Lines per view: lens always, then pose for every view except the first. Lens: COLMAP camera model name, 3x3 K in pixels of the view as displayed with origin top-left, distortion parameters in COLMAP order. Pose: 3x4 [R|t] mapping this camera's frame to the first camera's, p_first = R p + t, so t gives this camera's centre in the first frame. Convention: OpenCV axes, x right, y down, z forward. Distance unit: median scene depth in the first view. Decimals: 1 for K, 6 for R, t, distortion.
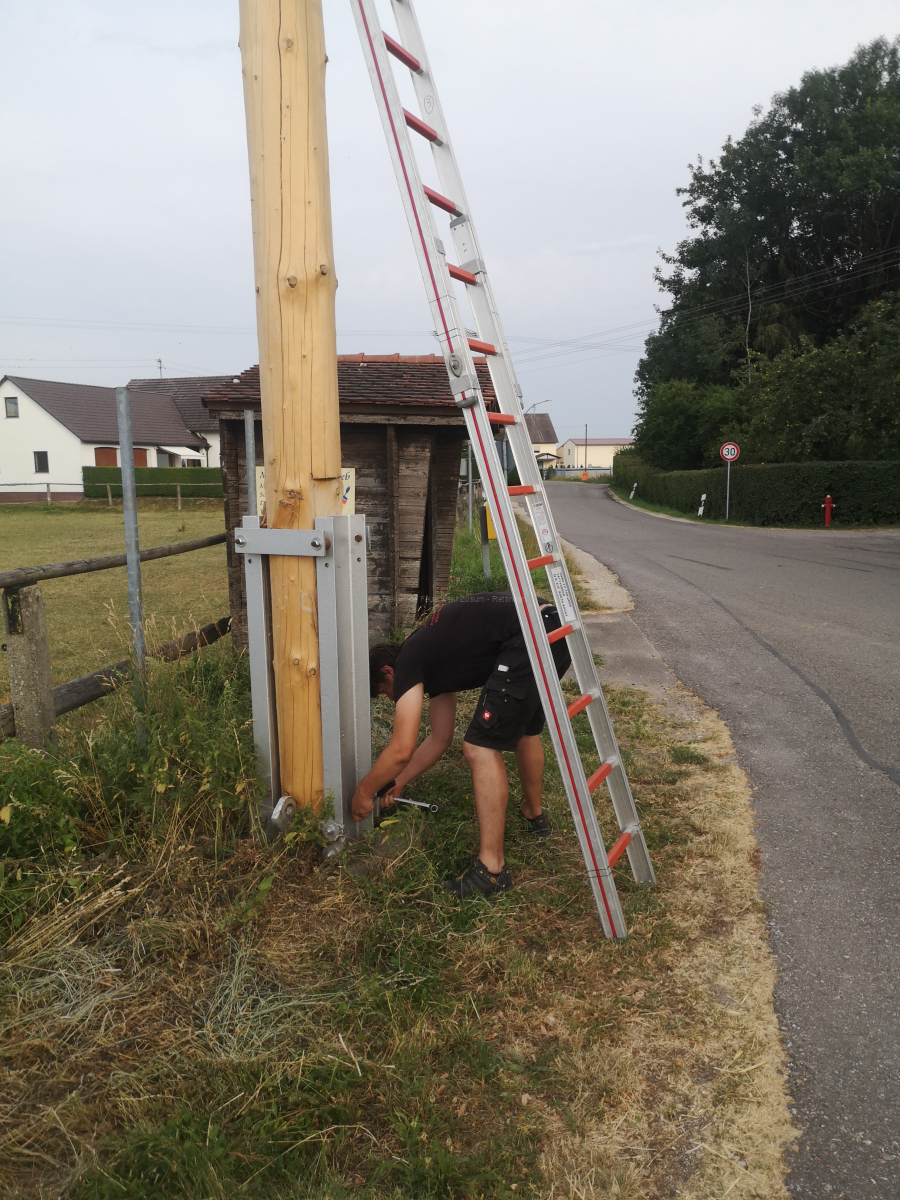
lens RADIAL K [[940.7, 0, 450.0], [0, 940.7, 600.0], [0, 0, 1]] dist [0.031418, 0.001108]
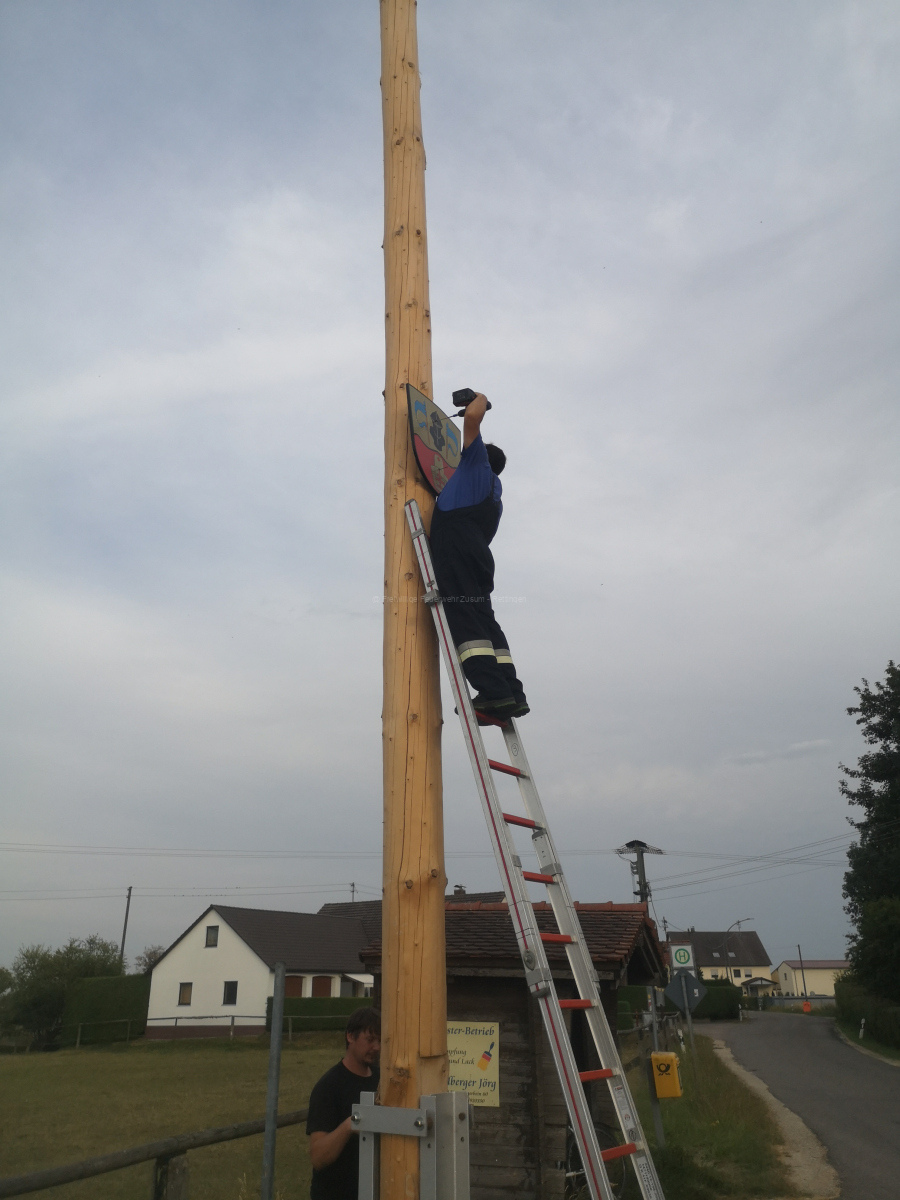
lens RADIAL K [[940.7, 0, 450.0], [0, 940.7, 600.0], [0, 0, 1]] dist [0.031418, 0.001108]
pose [[0.980964, -0.073456, -0.179760, 0.065834], [-0.028083, 0.862301, -0.505616, -0.012857], [0.192147, 0.501039, 0.843824, -0.114915]]
